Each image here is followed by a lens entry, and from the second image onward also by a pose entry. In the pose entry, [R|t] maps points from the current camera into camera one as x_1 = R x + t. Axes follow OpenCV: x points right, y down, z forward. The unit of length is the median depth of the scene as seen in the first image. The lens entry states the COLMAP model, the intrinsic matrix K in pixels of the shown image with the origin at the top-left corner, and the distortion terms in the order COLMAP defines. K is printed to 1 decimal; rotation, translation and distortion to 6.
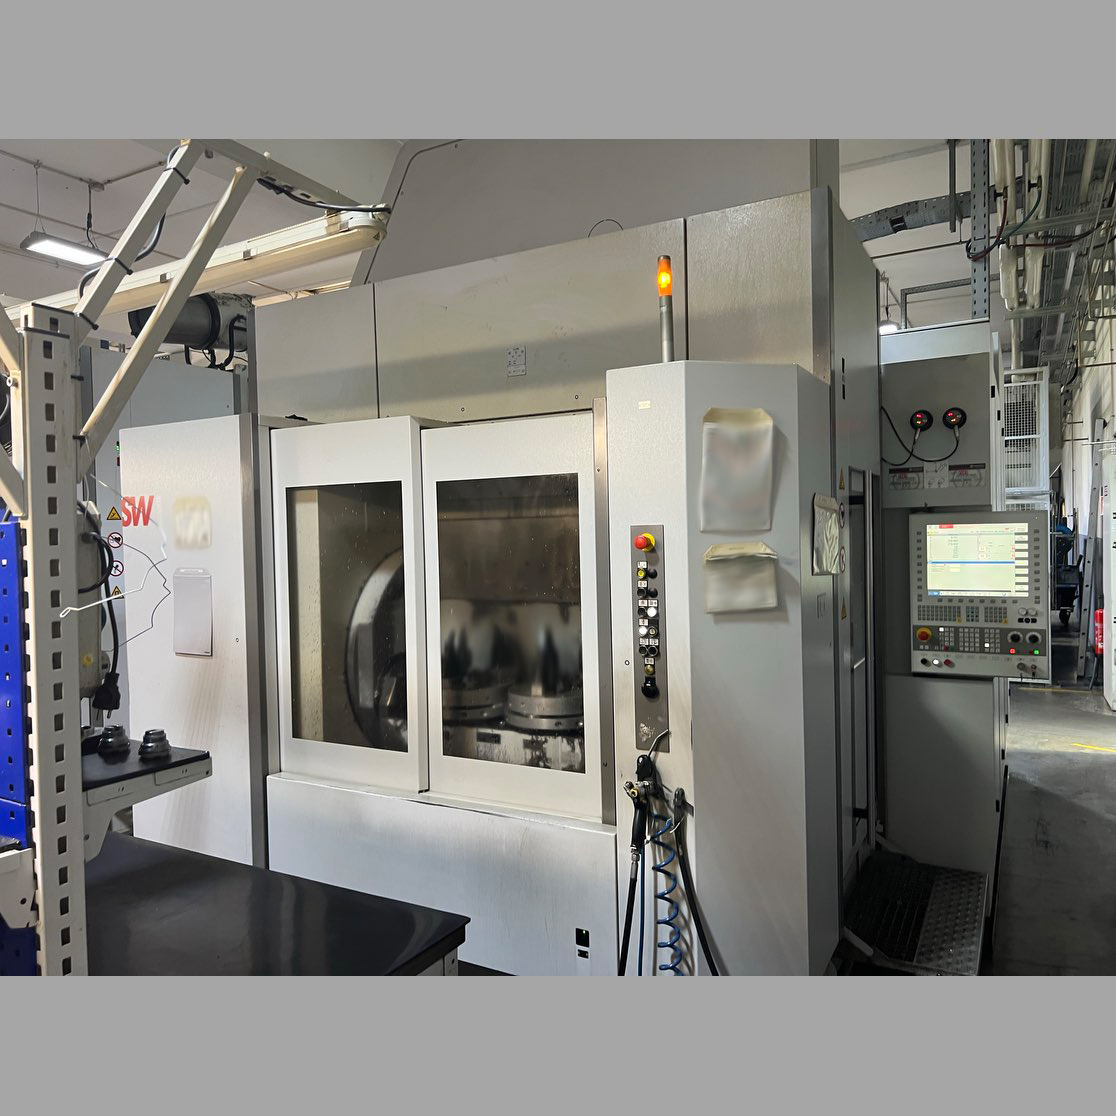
lens RADIAL K [[850.7, 0, 556.5], [0, 850.7, 551.1], [0, 0, 1]] dist [0.028713, -0.000959]
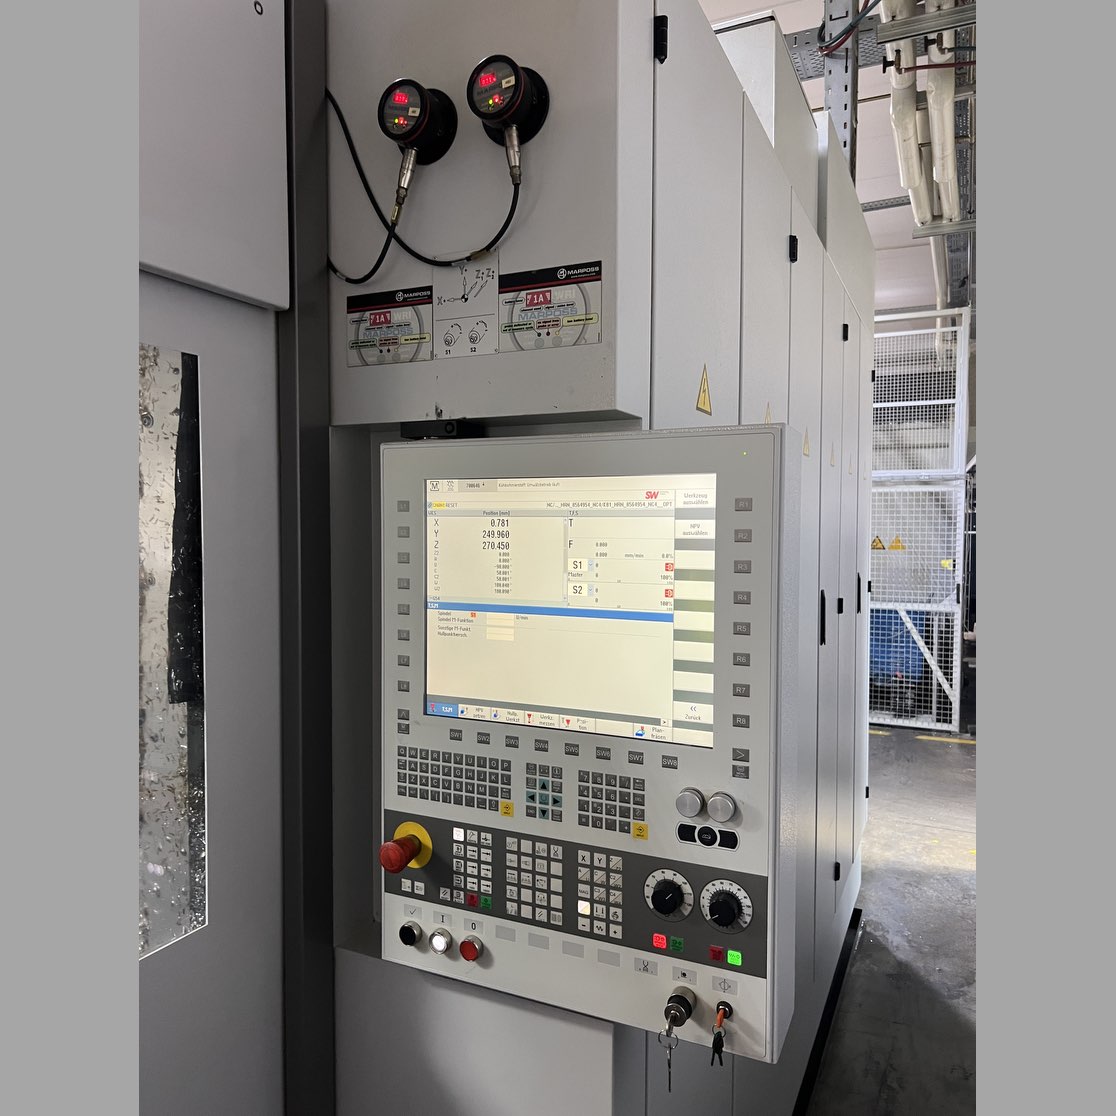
lens RADIAL K [[839.0, 0, 558.0], [0, 839.0, 558.0], [0, 0, 1]] dist [0.064182, -0.045858]
pose [[0.998317, 0.022918, 0.053279, 0.469414], [-0.024019, 0.999509, 0.020114, -0.010083], [-0.052792, -0.021359, 0.998377, 0.714802]]
